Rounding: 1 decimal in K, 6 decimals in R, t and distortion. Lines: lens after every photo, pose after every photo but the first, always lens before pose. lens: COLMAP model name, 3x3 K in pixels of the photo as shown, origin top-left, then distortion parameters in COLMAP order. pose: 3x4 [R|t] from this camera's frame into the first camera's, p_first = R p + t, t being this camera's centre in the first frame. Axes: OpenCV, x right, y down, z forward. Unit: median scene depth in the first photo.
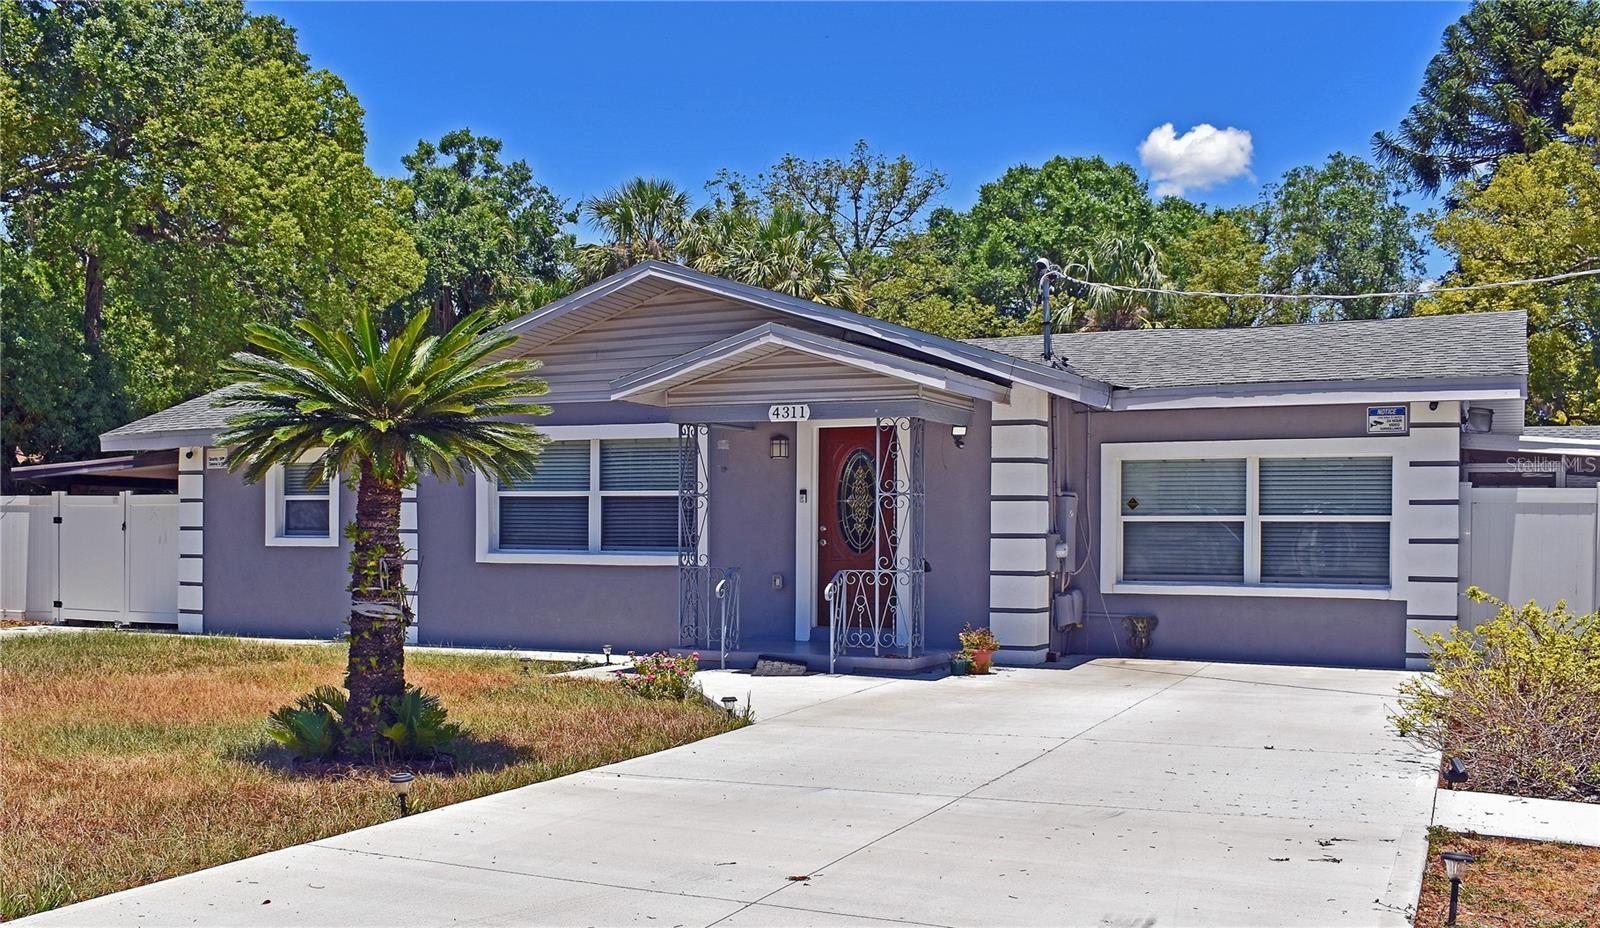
lens RADIAL K [[1432.5, 0, 798.0], [0, 1432.5, 516.7], [0, 0, 1]] dist [-0.085961, 0.031316]
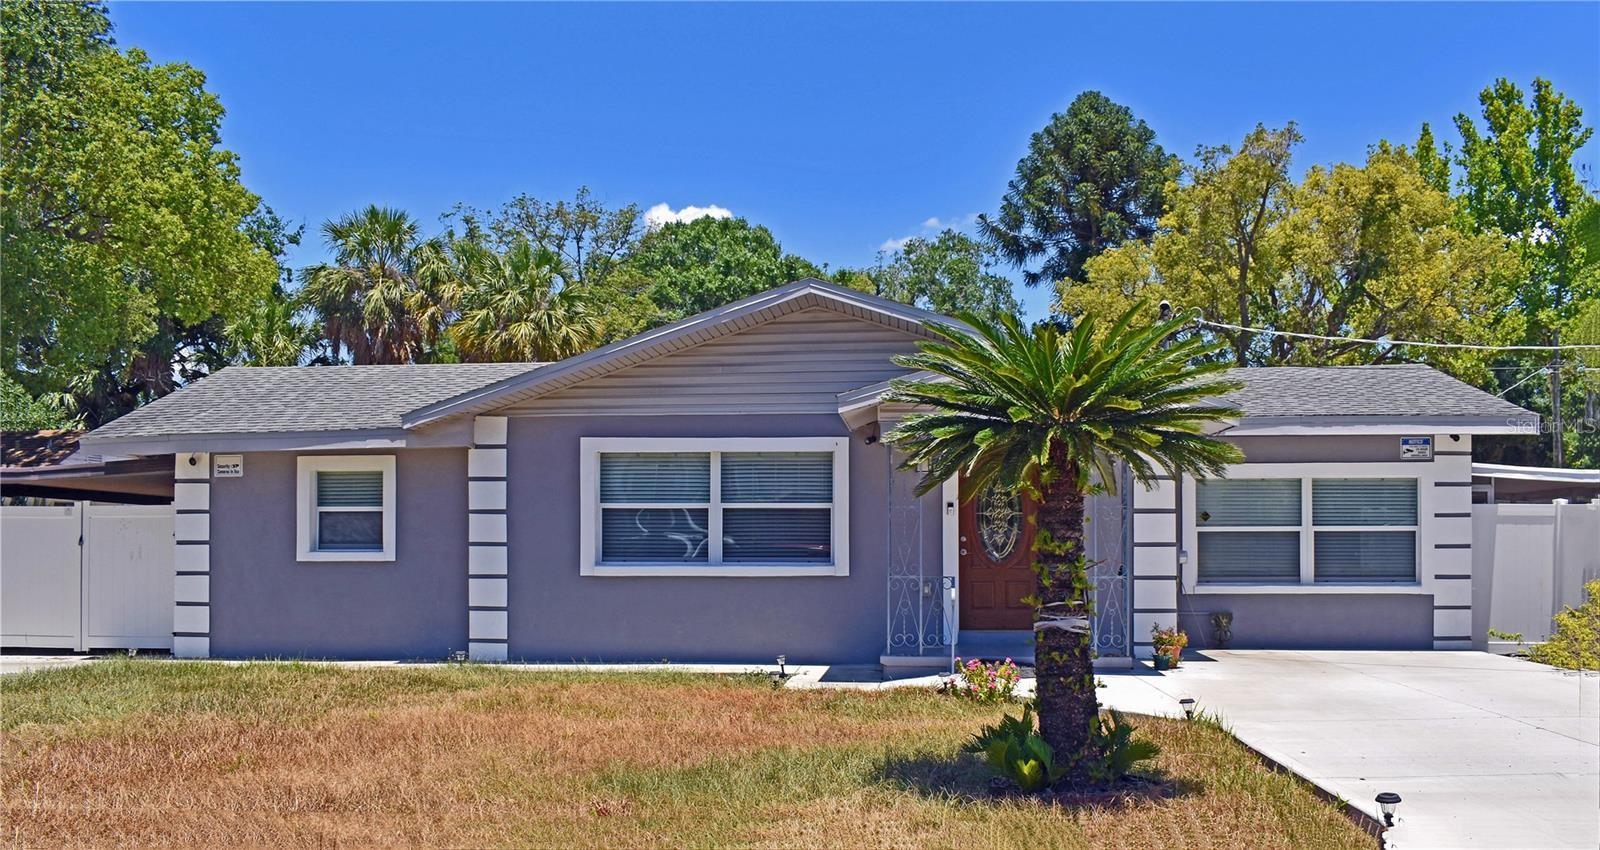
lens RADIAL K [[1245.0, 0, 807.7], [0, 1245.0, 520.8], [0, 0, 1]] dist [-0.081117, 0.007184]
pose [[0.940605, -0.000180, 0.339504, -0.378726], [0.002351, 0.999979, -0.005984, -0.000046], [-0.339496, 0.006427, 0.940586, 0.150331]]
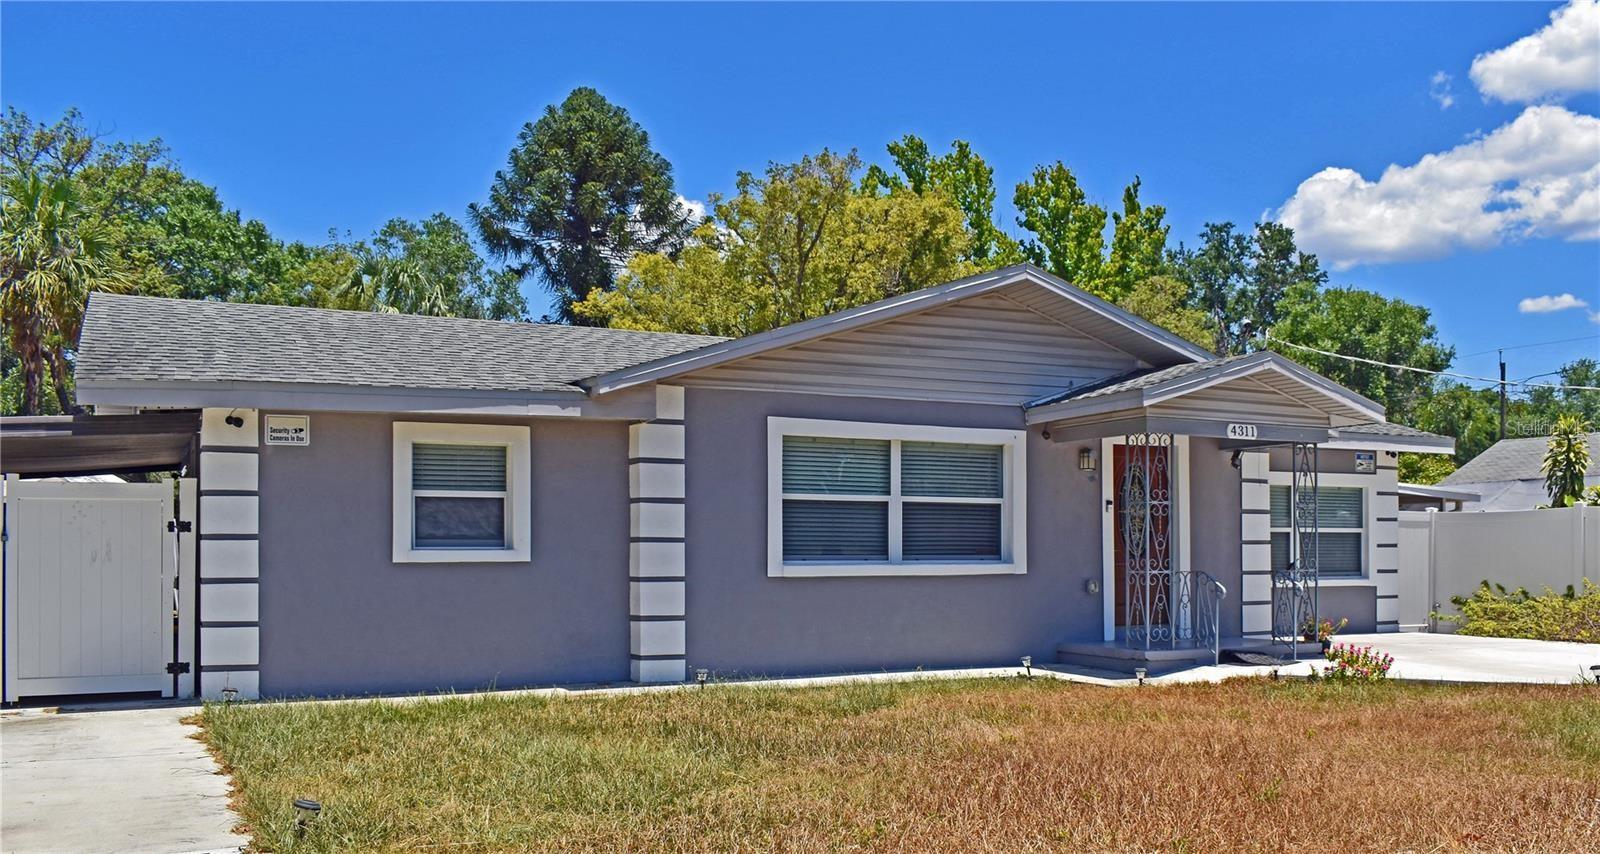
lens RADIAL K [[1289.3, 0, 787.6], [0, 1289.3, 531.1], [0, 0, 1]] dist [-0.072880, 0.004531]
pose [[0.650464, 0.006969, 0.759505, -0.819327], [-0.001502, 0.999968, -0.007889, 0.011439], [-0.759536, 0.003991, 0.650453, 0.510002]]
